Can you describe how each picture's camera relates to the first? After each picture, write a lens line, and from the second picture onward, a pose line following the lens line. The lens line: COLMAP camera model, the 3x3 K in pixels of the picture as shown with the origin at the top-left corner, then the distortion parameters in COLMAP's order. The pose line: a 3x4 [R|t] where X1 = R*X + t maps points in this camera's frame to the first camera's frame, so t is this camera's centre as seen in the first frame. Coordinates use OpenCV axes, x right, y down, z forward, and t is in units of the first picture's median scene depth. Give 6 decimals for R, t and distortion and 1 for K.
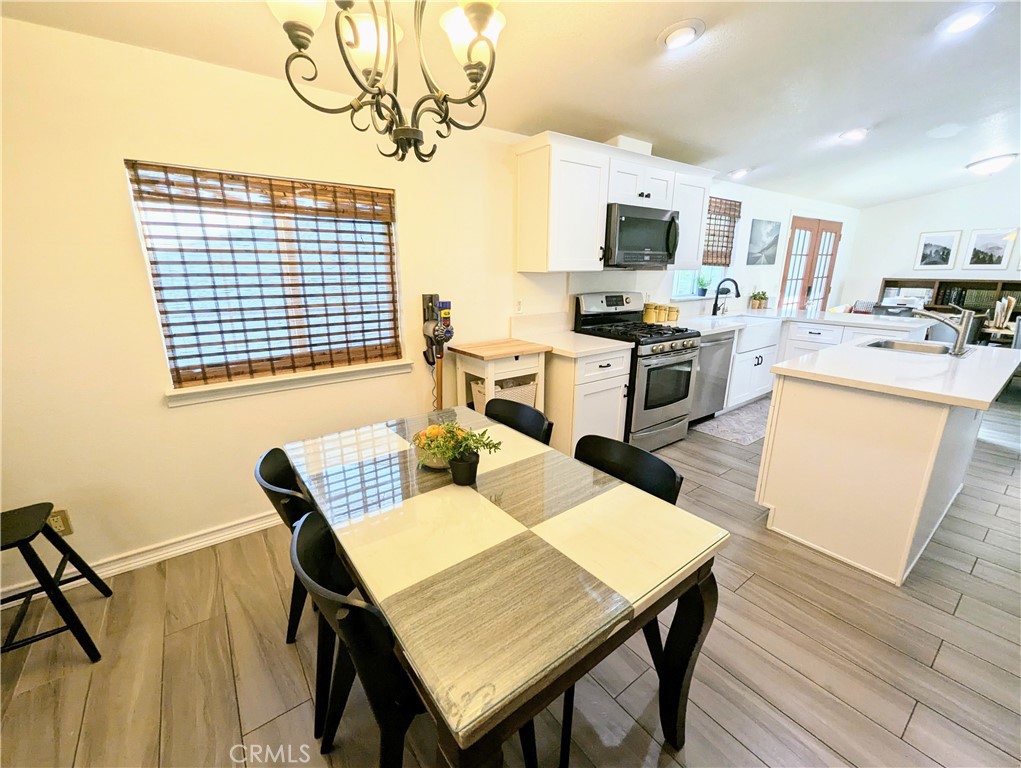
lens RADIAL K [[423.8, 0, 505.9], [0, 423.8, 380.9], [0, 0, 1]] dist [-0.002526, -0.000580]
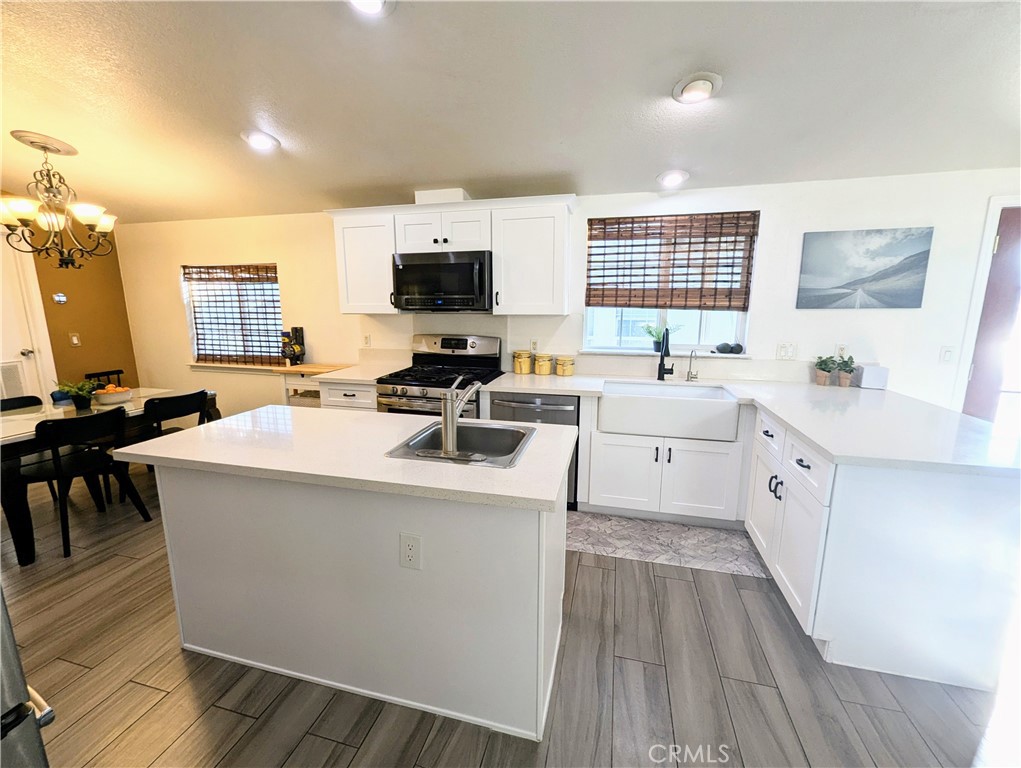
lens RADIAL K [[423.8, 0, 505.9], [0, 423.8, 380.9], [0, 0, 1]] dist [-0.002526, -0.000580]
pose [[0.627411, 0.140226, -0.765959, 1.598360], [-0.203425, 0.979009, 0.012601, -0.202948], [0.751648, 0.147909, 0.642766, 0.667932]]
